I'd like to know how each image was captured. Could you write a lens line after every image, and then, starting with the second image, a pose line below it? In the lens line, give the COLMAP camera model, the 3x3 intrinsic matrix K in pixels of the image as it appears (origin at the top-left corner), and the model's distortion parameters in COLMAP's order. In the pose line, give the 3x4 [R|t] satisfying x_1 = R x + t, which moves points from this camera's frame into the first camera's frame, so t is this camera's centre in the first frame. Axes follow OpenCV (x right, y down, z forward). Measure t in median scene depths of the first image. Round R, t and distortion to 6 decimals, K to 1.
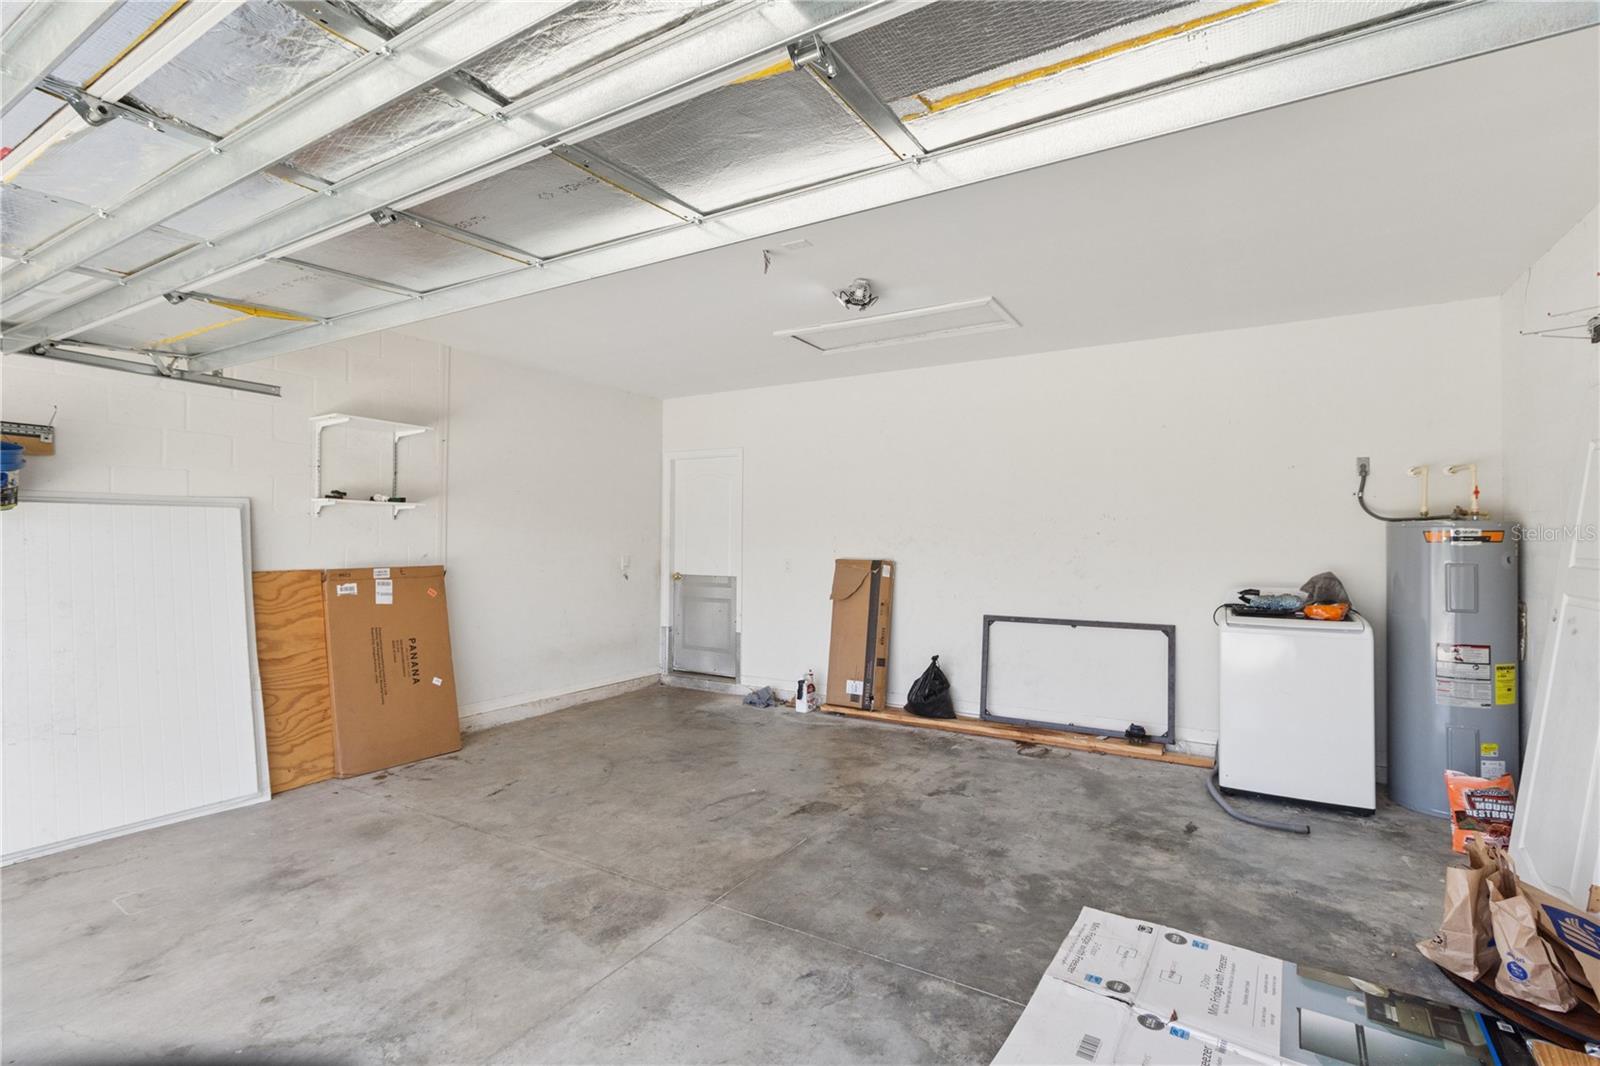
lens RADIAL K [[746.8, 0, 797.6], [0, 746.8, 533.9], [0, 0, 1]] dist [0.003900, 0.000302]
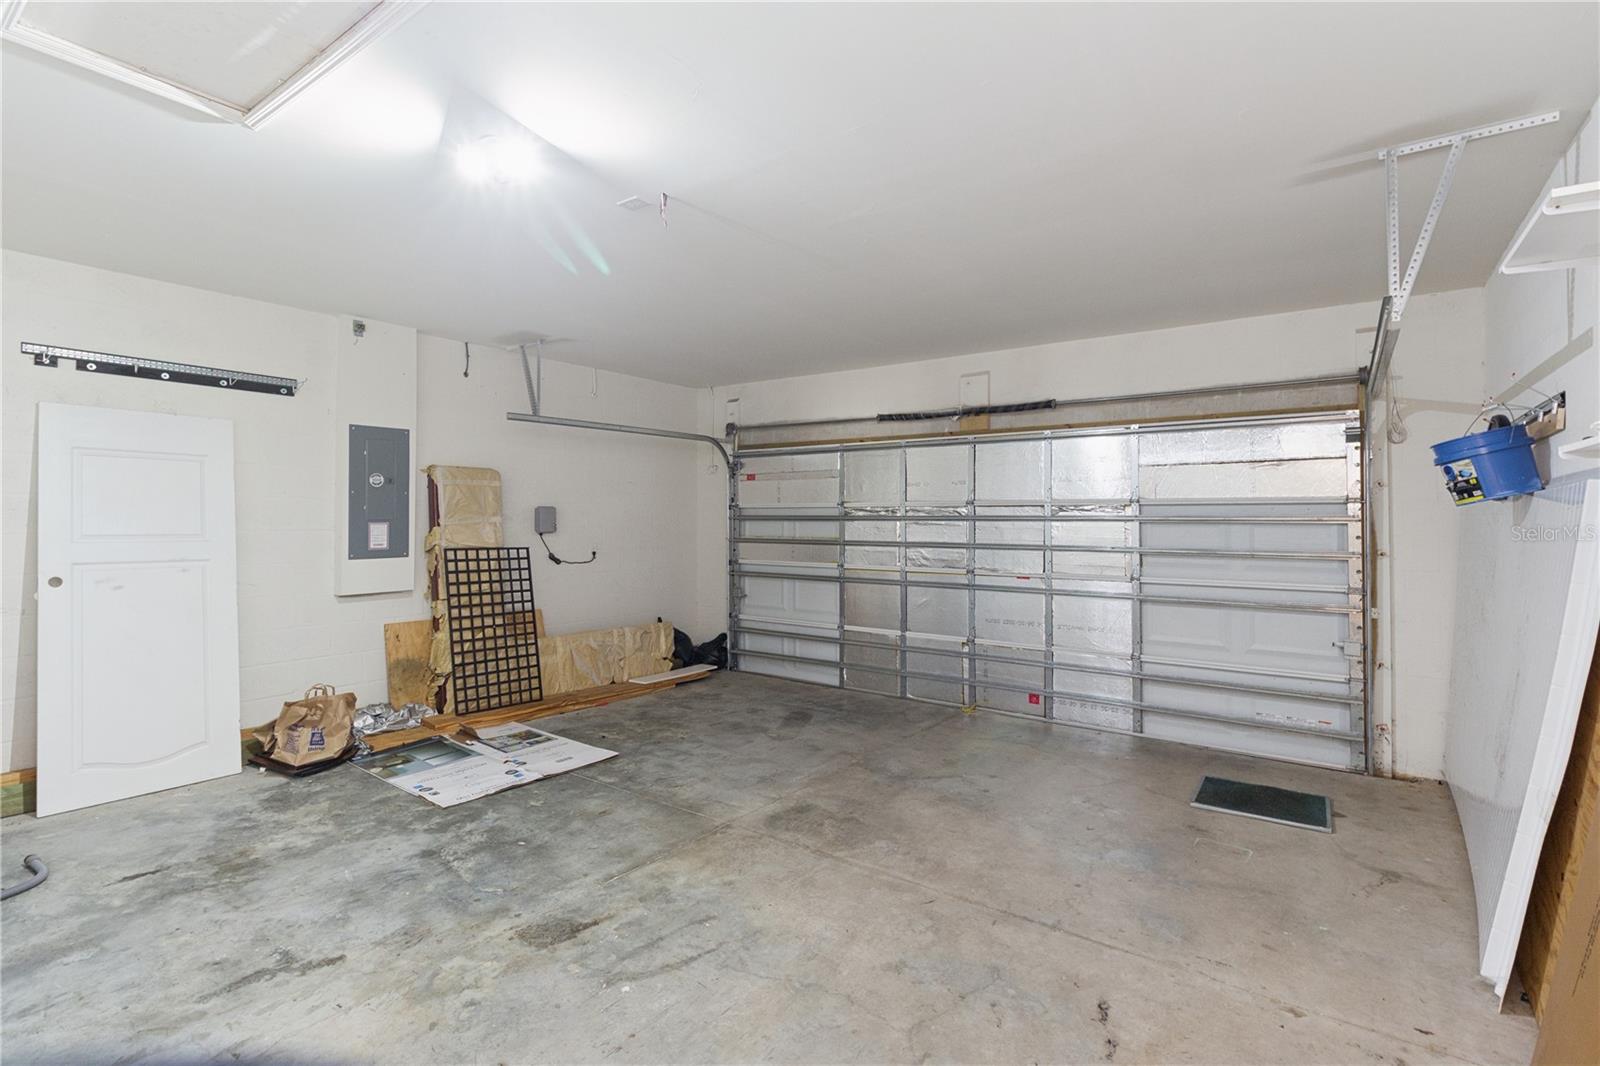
lens RADIAL K [[746.8, 0, 802.3], [0, 746.8, 524.6], [0, 0, 1]] dist [0.003900, 0.000302]
pose [[-0.996704, -0.009193, 0.080605, -0.283823], [-0.009372, 0.999954, -0.001841, 0.004060], [-0.080584, -0.002591, -0.996744, 1.904472]]
